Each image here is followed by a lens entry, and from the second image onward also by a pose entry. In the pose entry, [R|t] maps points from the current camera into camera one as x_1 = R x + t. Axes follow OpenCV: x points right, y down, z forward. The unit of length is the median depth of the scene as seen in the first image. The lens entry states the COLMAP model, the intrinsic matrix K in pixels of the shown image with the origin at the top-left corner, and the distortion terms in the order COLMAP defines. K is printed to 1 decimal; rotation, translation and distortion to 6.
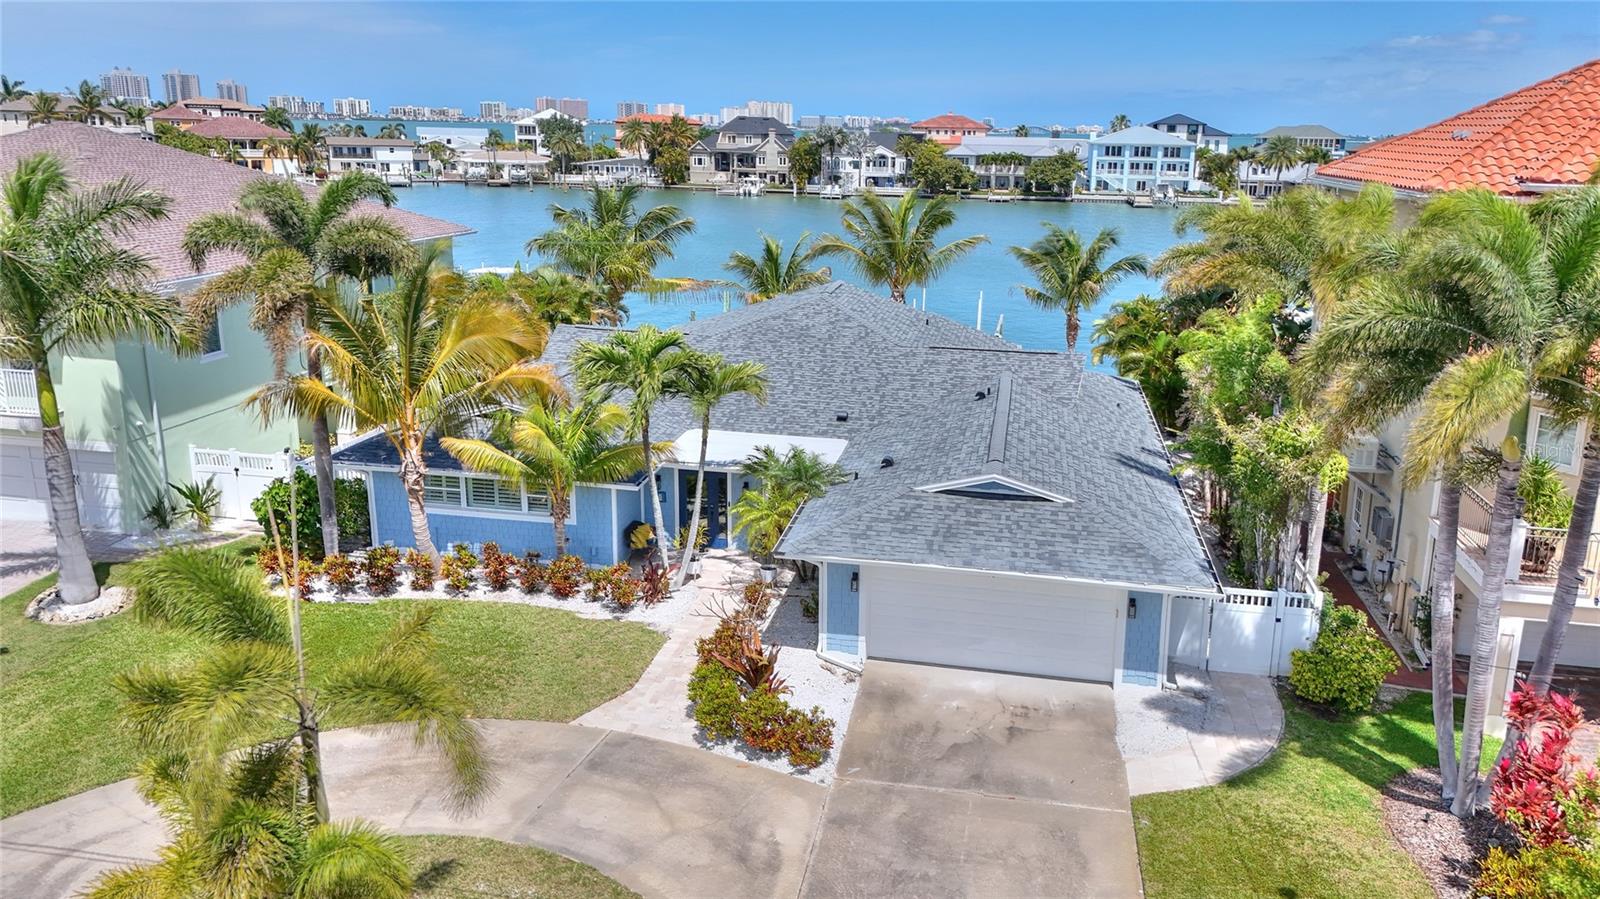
lens RADIAL K [[1169.8, 0, 804.6], [0, 1169.8, 408.5], [0, 0, 1]] dist [0.037076, -0.004571]
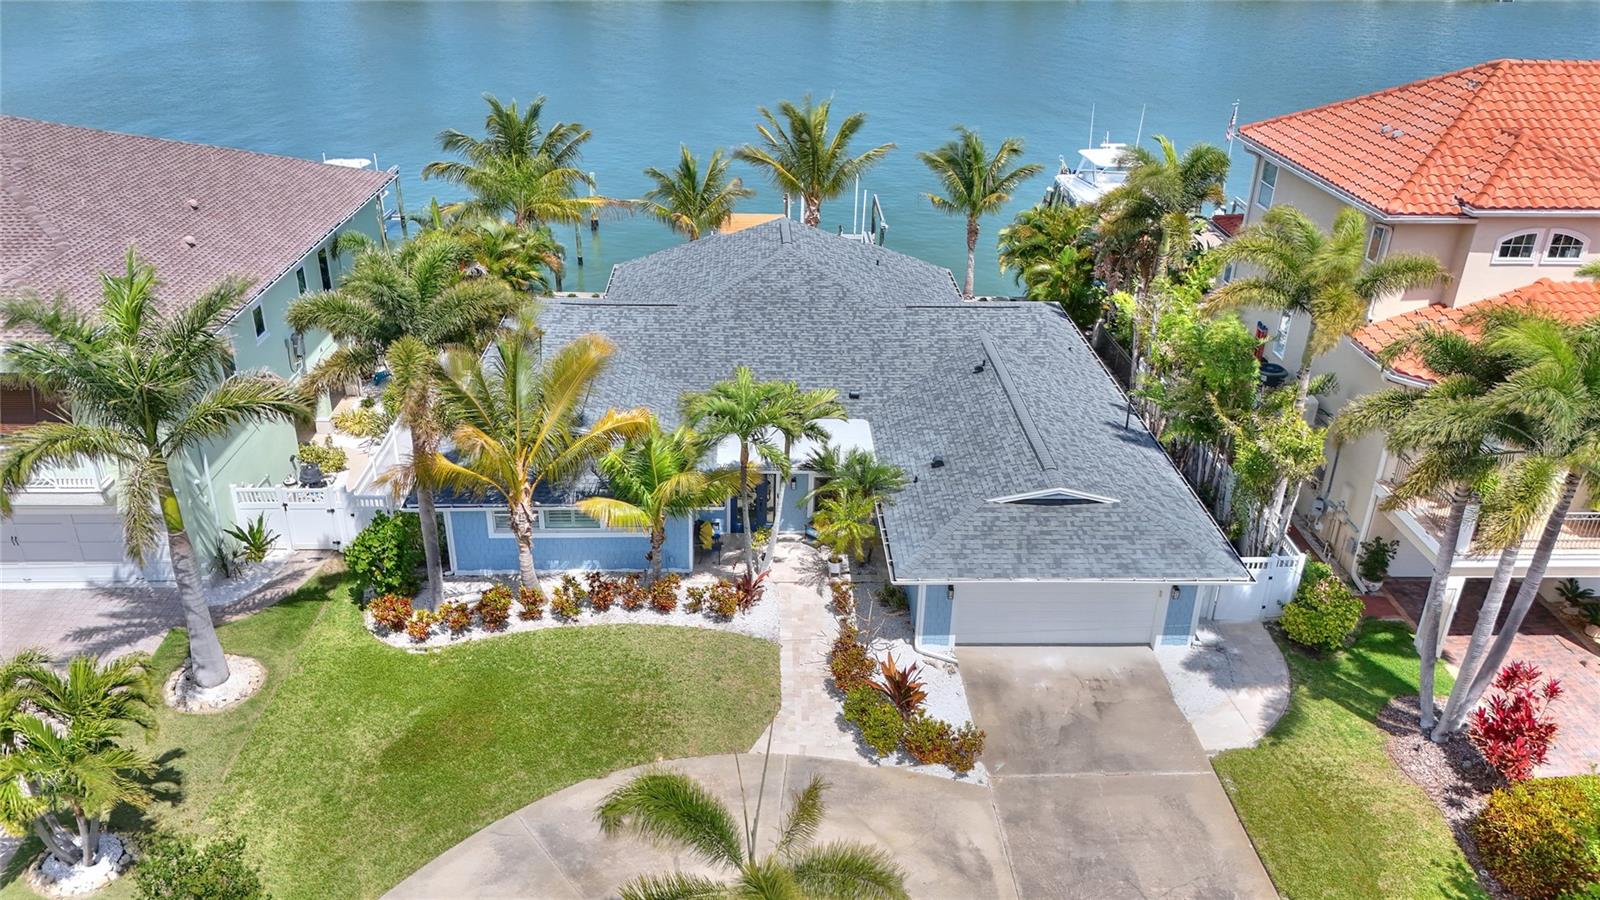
lens RADIAL K [[1170.8, 0, 800.0], [0, 1170.8, 450.0], [0, 0, 1]] dist [0.063814, -0.095282]
pose [[0.974161, -0.089865, 0.207208, -0.332732], [0.040554, 0.972122, 0.230942, -0.263764], [-0.222185, -0.216572, 0.950647, -0.045009]]
